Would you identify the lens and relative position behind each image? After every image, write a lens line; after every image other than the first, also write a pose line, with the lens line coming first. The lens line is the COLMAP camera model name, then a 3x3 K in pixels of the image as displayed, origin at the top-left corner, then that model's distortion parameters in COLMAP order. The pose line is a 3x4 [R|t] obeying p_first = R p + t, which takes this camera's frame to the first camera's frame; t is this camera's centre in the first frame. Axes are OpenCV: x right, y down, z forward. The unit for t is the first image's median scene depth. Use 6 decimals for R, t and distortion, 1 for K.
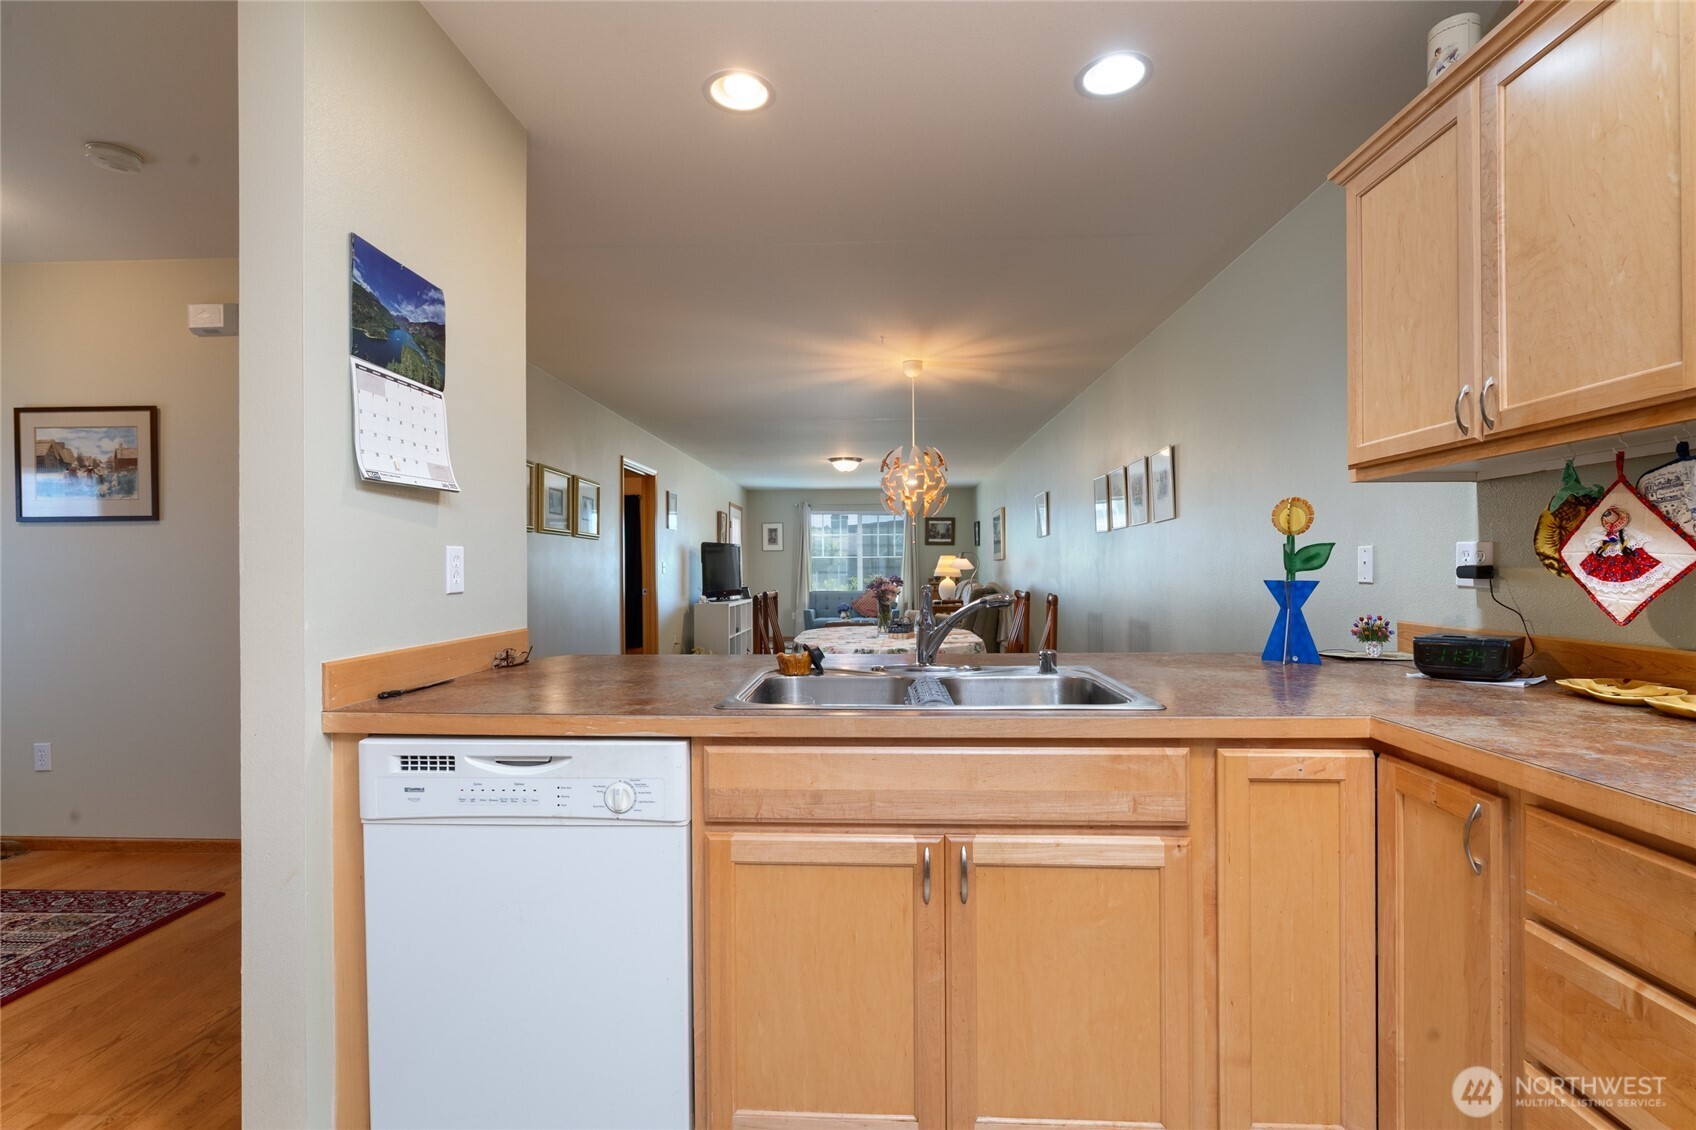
lens RADIAL K [[780.9, 0, 844.6], [0, 780.9, 564.6], [0, 0, 1]] dist [-0.008845, 0.000658]
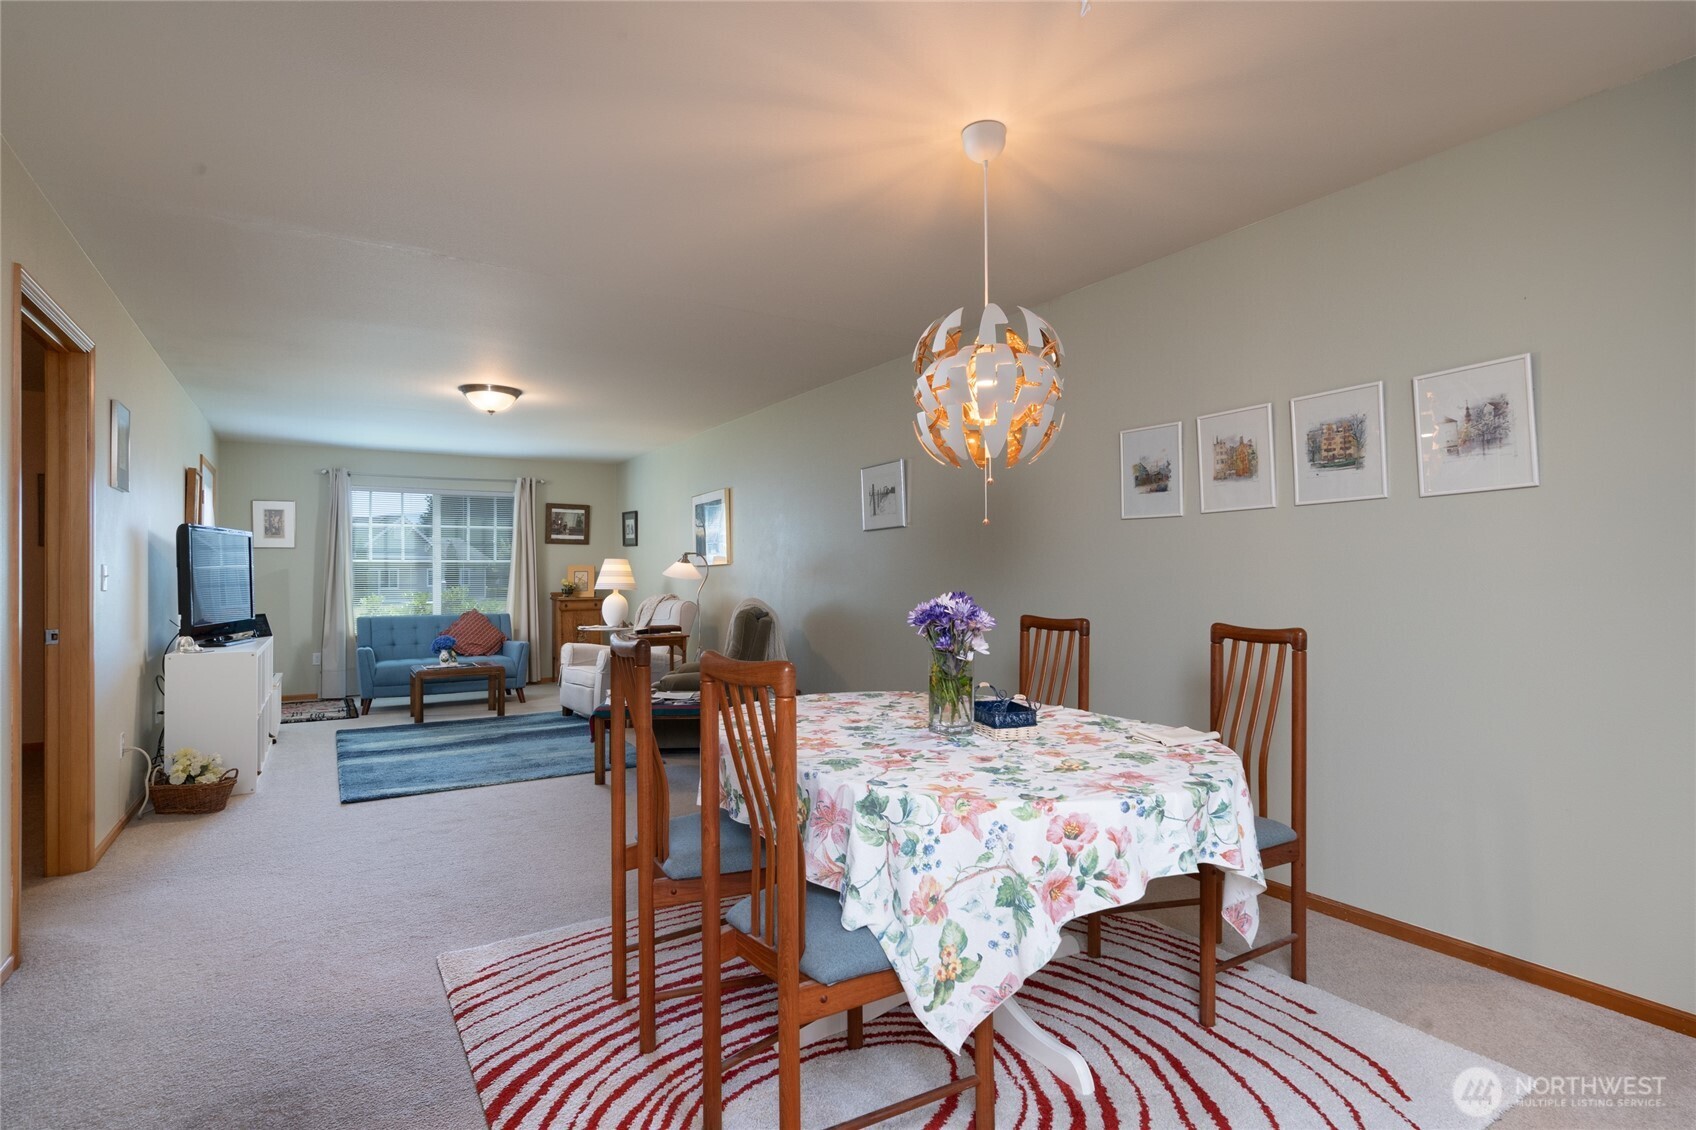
lens RADIAL K [[835.3, 0, 846.0], [0, 835.3, 569.5], [0, 0, 1]] dist [-0.000550, 0.000046]
pose [[0.823870, 0.002903, 0.566772, -0.095142], [-0.001976, 0.999996, -0.002249, -0.001083], [-0.566776, 0.000733, 0.823872, 0.248136]]
